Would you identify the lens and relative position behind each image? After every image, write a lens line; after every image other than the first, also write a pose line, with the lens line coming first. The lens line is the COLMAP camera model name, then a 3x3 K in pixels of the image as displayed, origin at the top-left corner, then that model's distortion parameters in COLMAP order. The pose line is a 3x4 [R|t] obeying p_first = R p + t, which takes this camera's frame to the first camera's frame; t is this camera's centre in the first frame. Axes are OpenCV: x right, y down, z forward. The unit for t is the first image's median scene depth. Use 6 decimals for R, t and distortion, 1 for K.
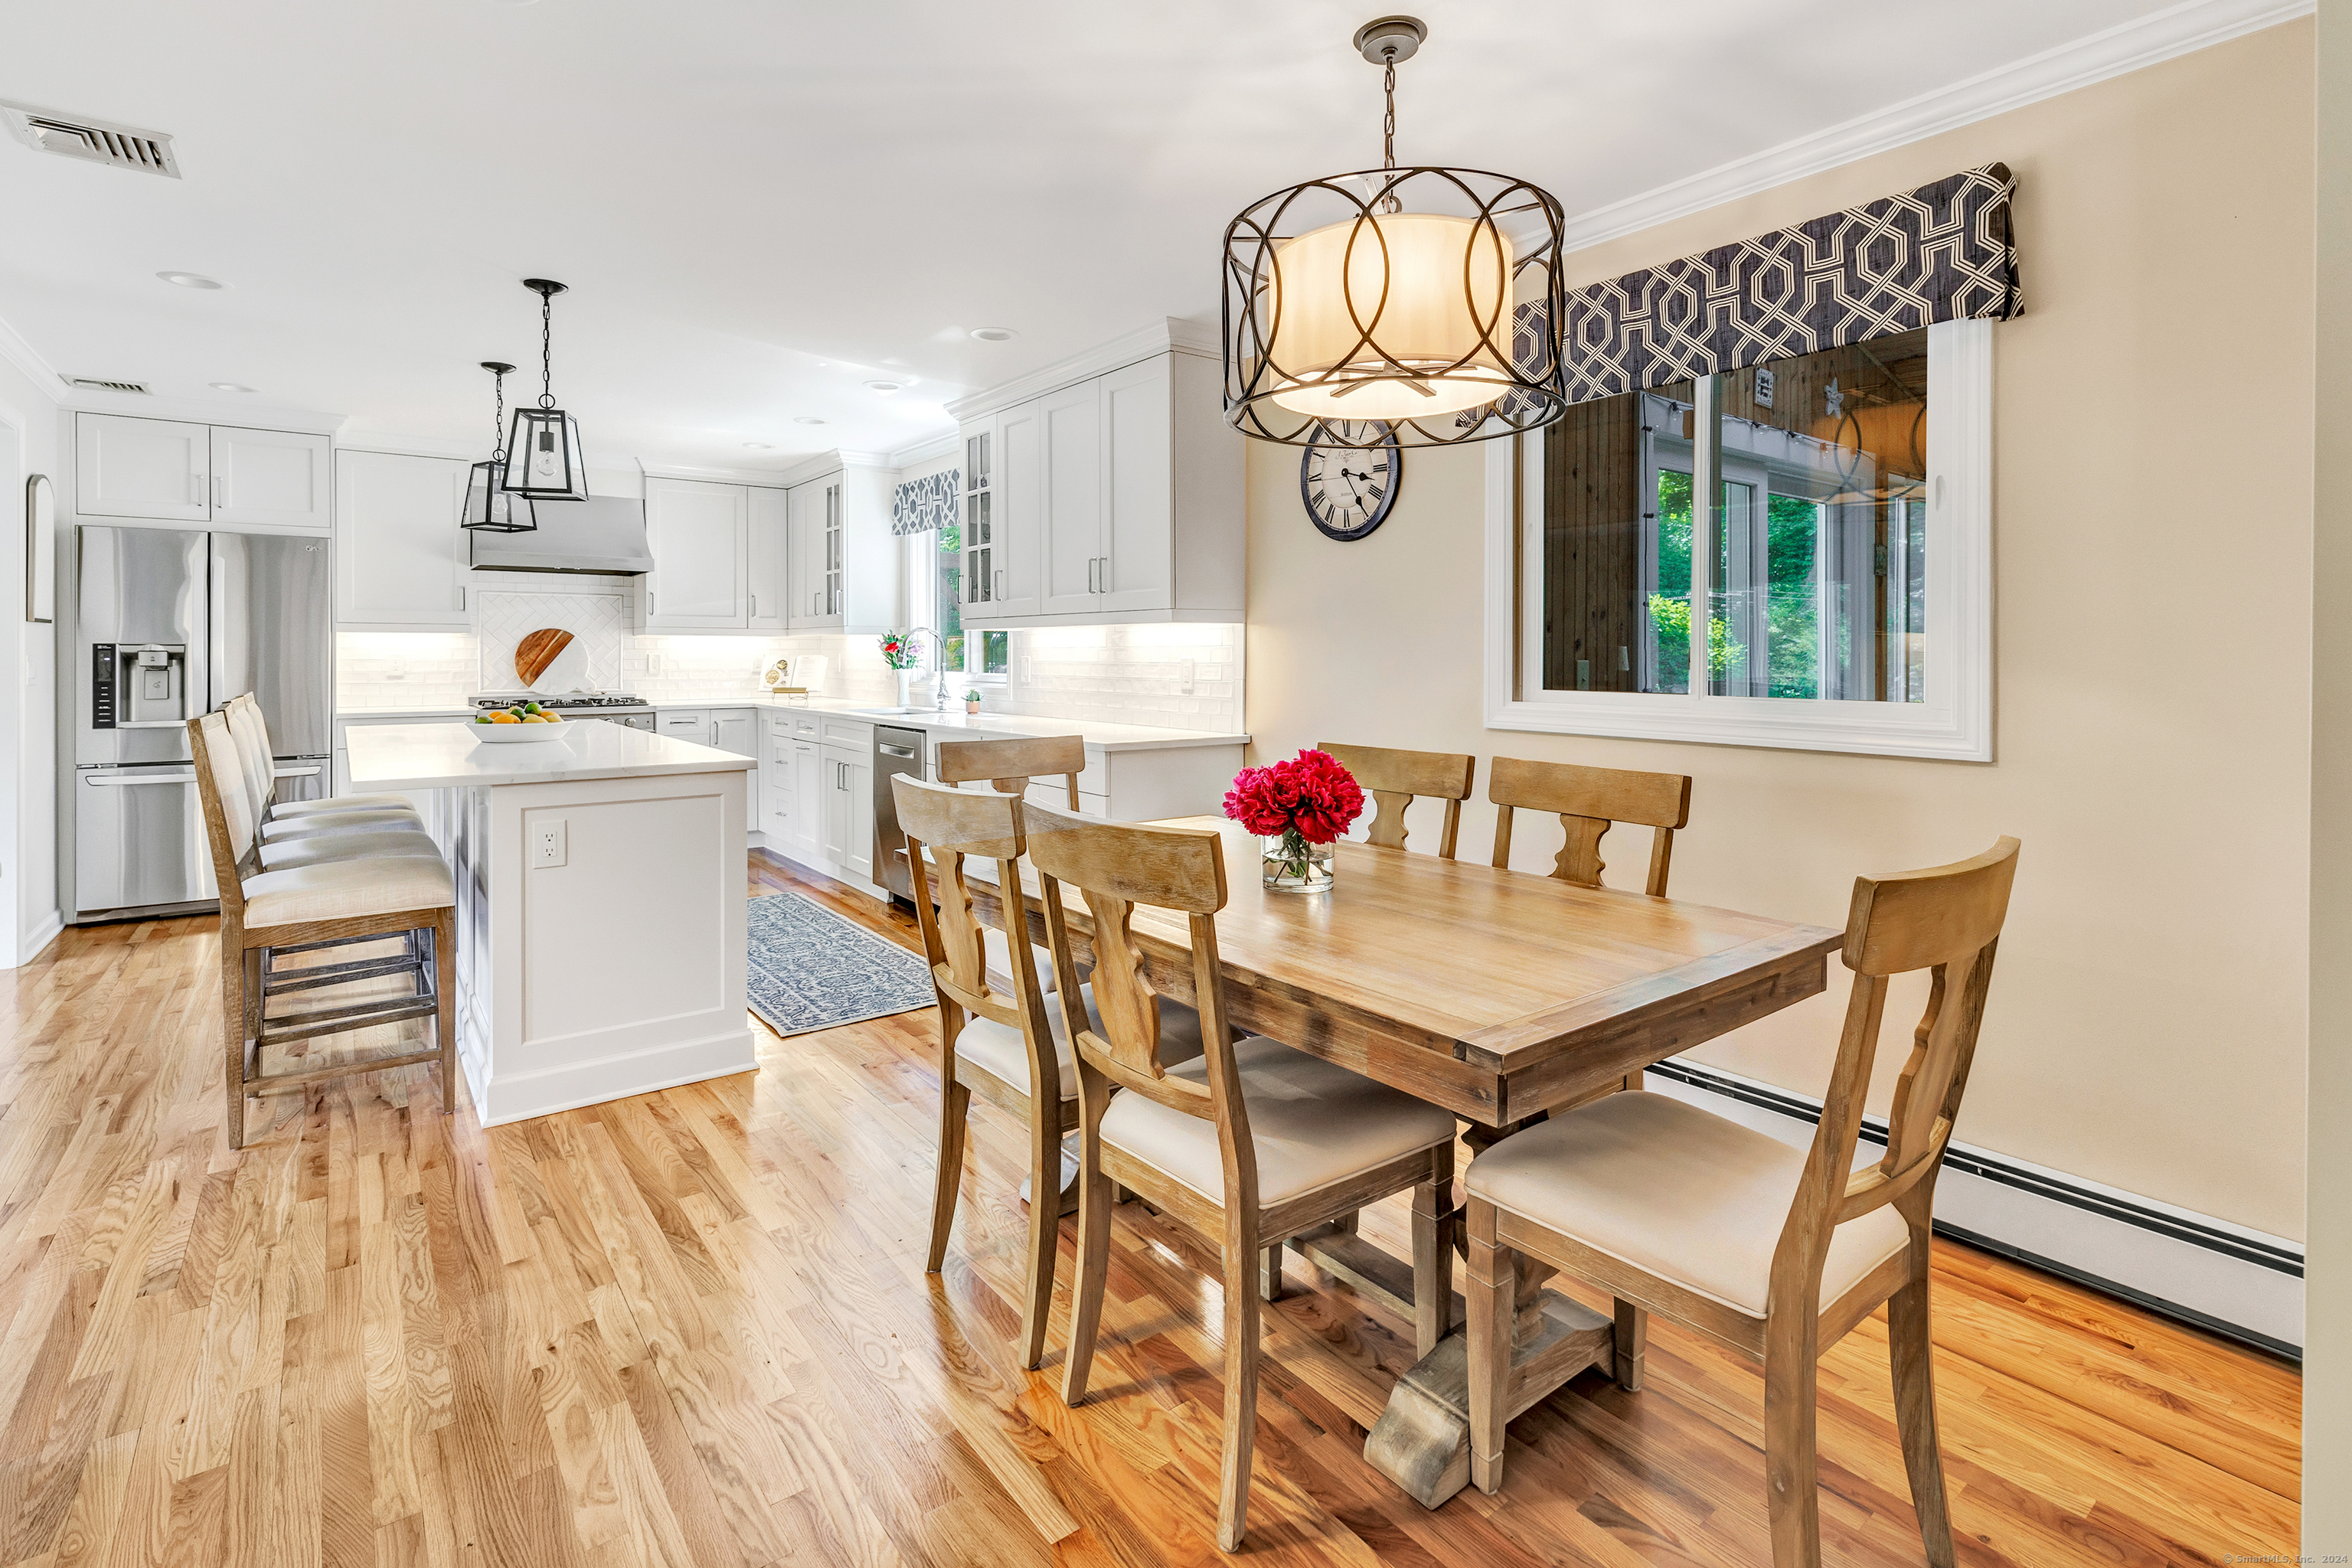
lens RADIAL K [[1149.4, 0, 1174.6], [0, 1149.4, 665.8], [0, 0, 1]] dist [0.005577, -0.000170]
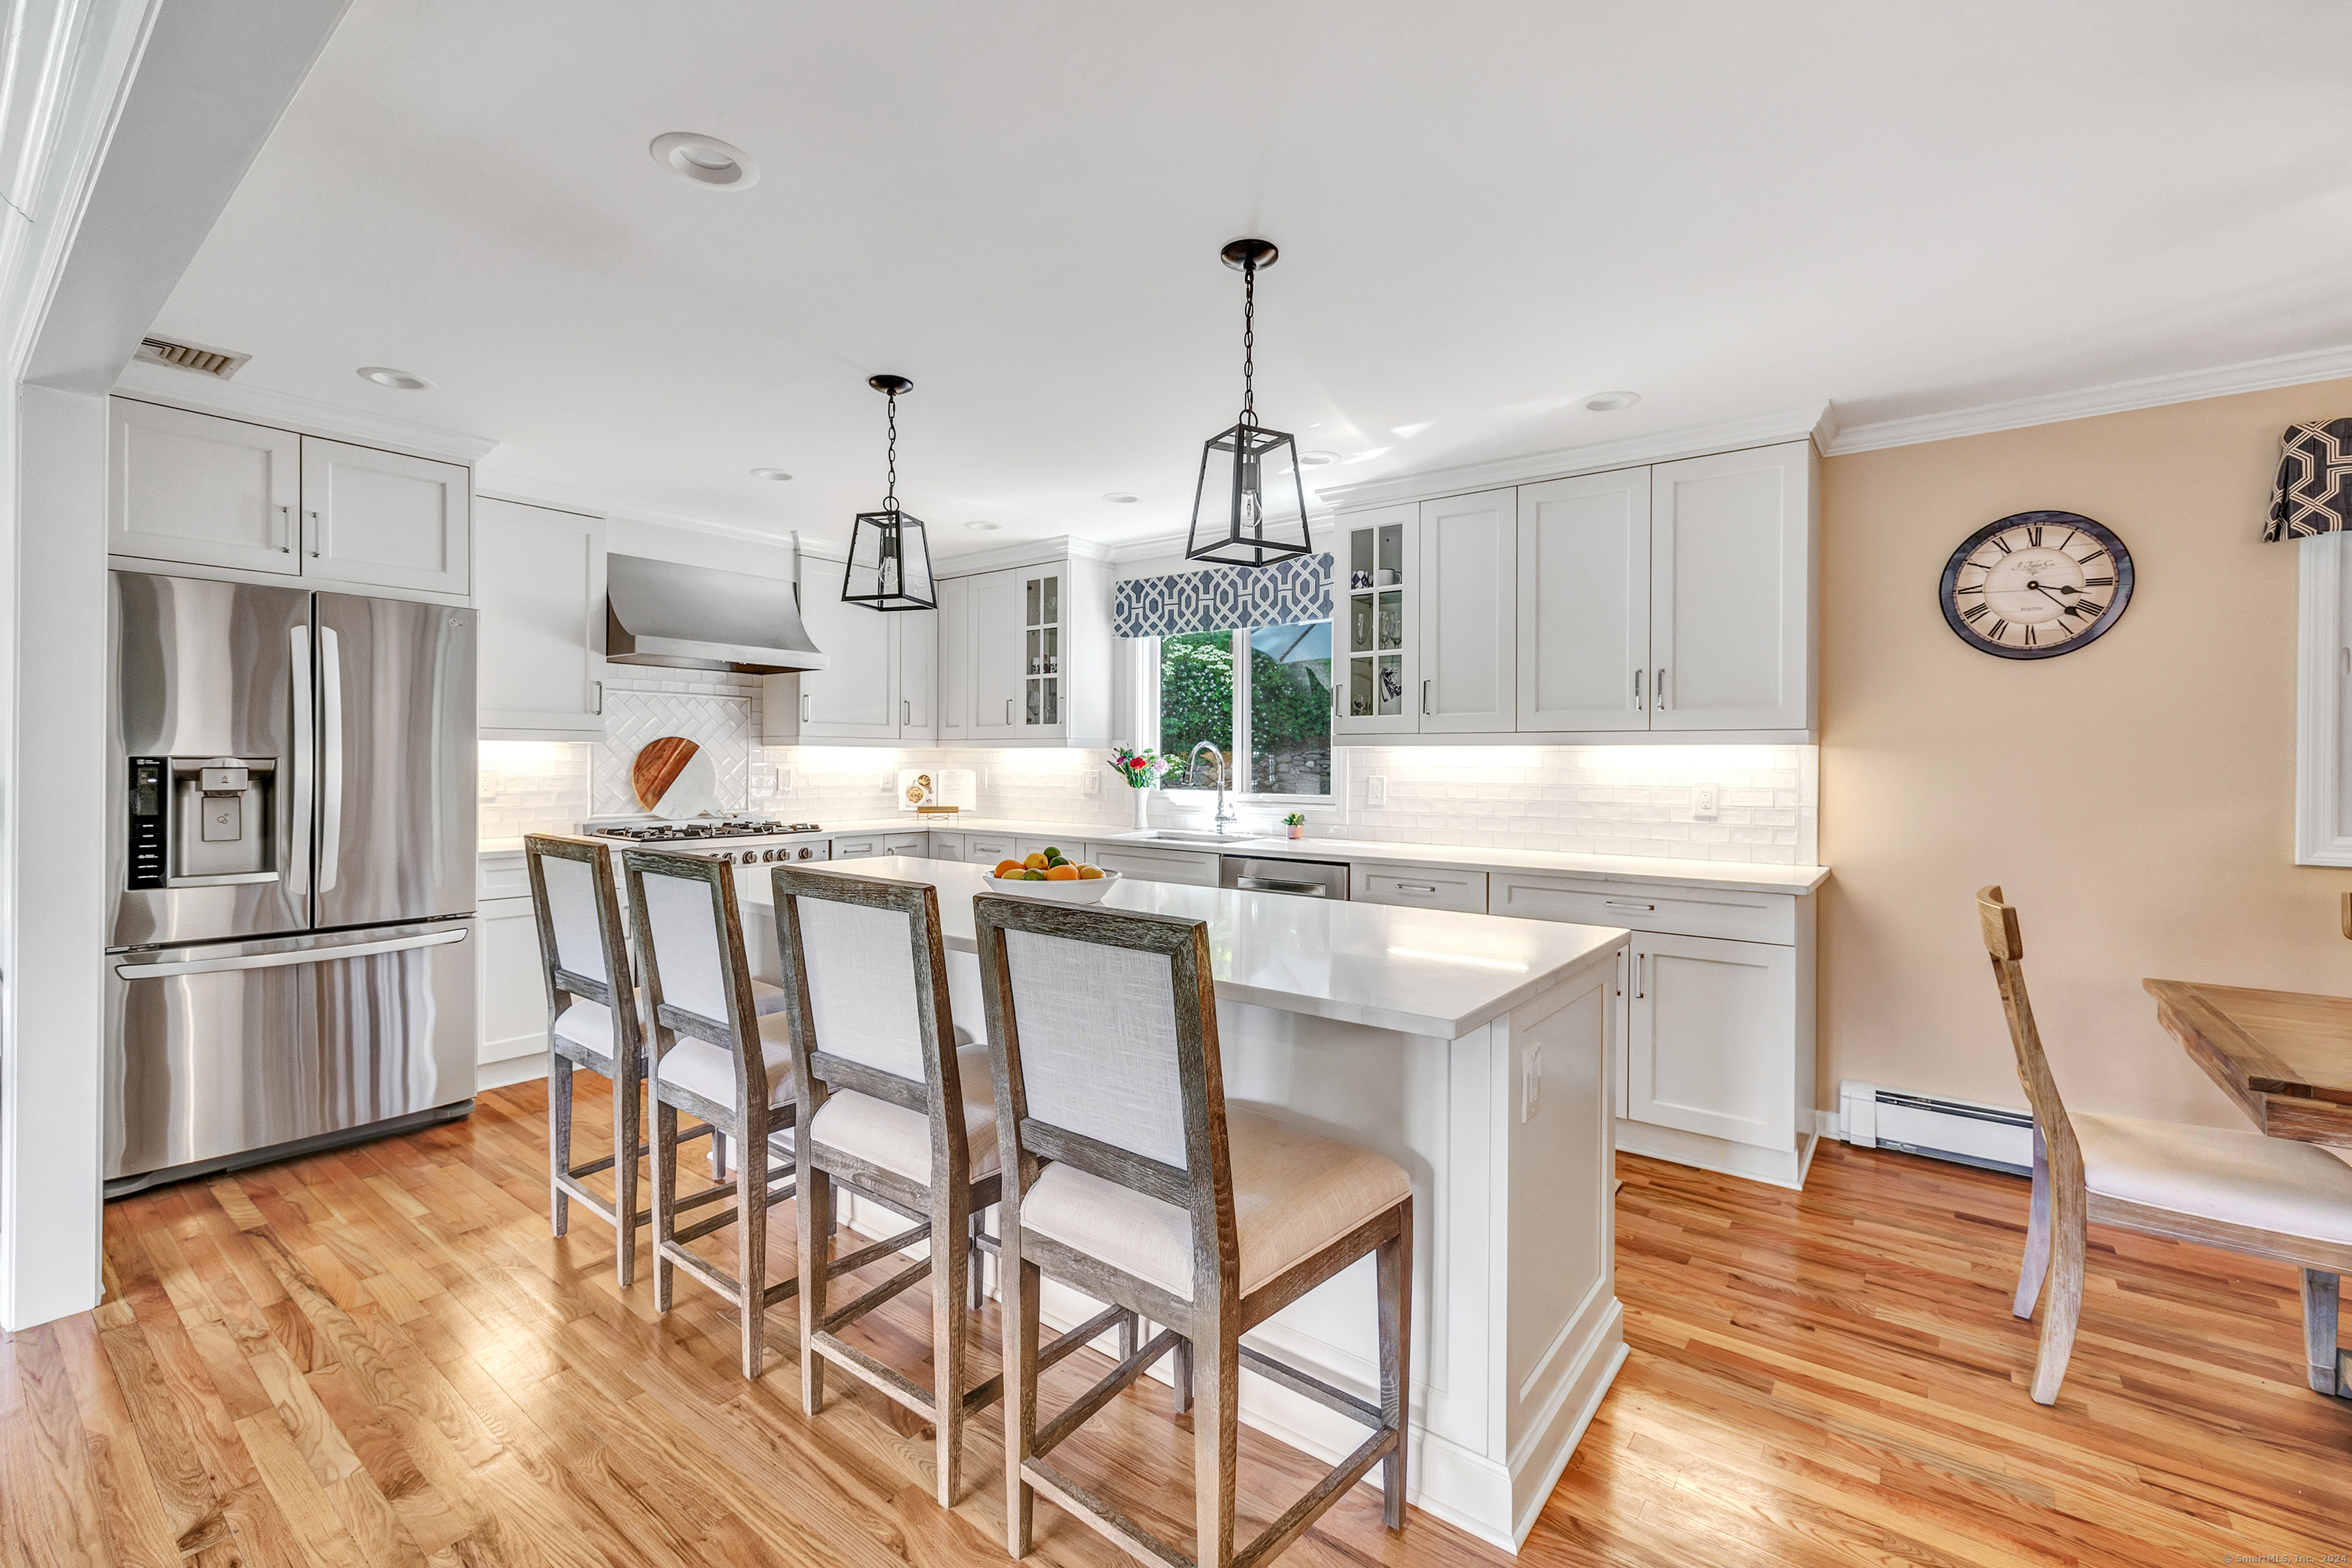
lens RADIAL K [[1025.8, 0, 1170.7], [0, 1025.8, 766.6], [0, 0, 1]] dist [0.010035, -0.001052]
pose [[0.960787, 0.002962, 0.277271, -0.534792], [-0.002014, 0.999991, -0.003701, -0.012873], [-0.277279, 0.002998, 0.960785, 0.281779]]
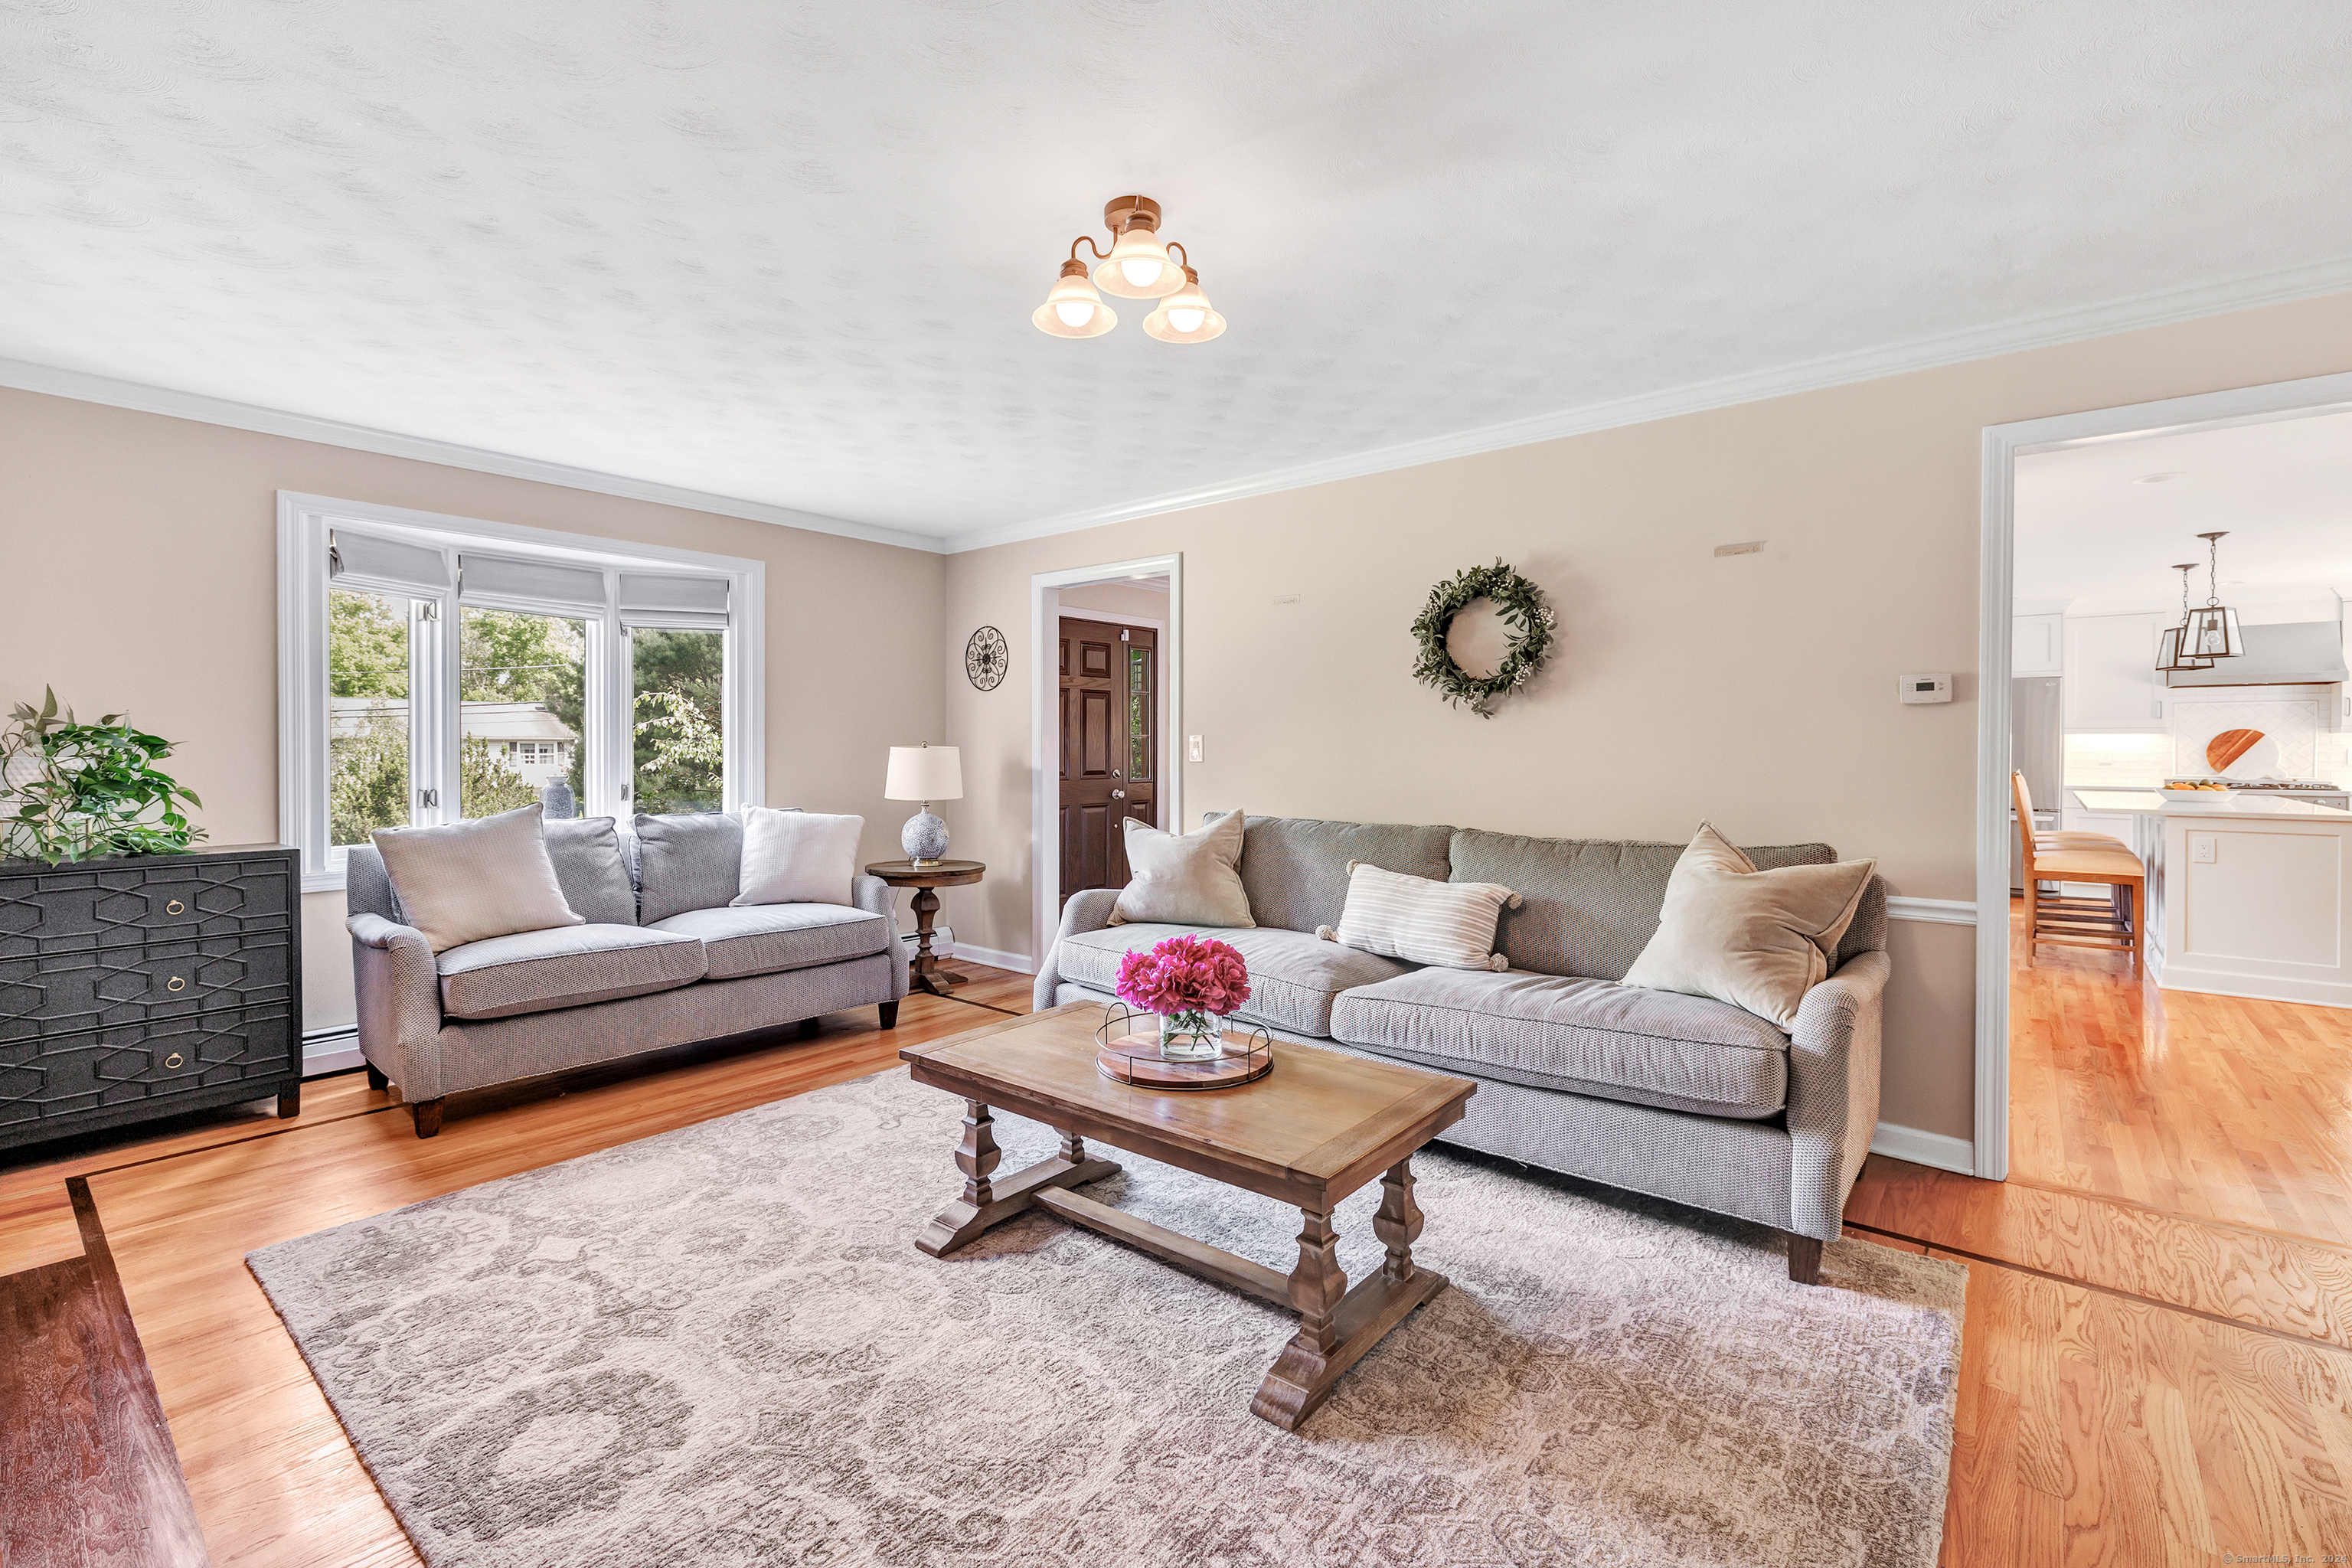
lens RADIAL K [[1025.8, 0, 1135.7], [0, 1025.8, 755.5], [0, 0, 1]] dist [0.010035, -0.001052]
pose [[0.226671, 0.005899, -0.973954, 0.414534], [-0.008794, 0.999953, 0.004010, 0.005320], [0.973932, 0.007656, 0.226712, -0.634283]]
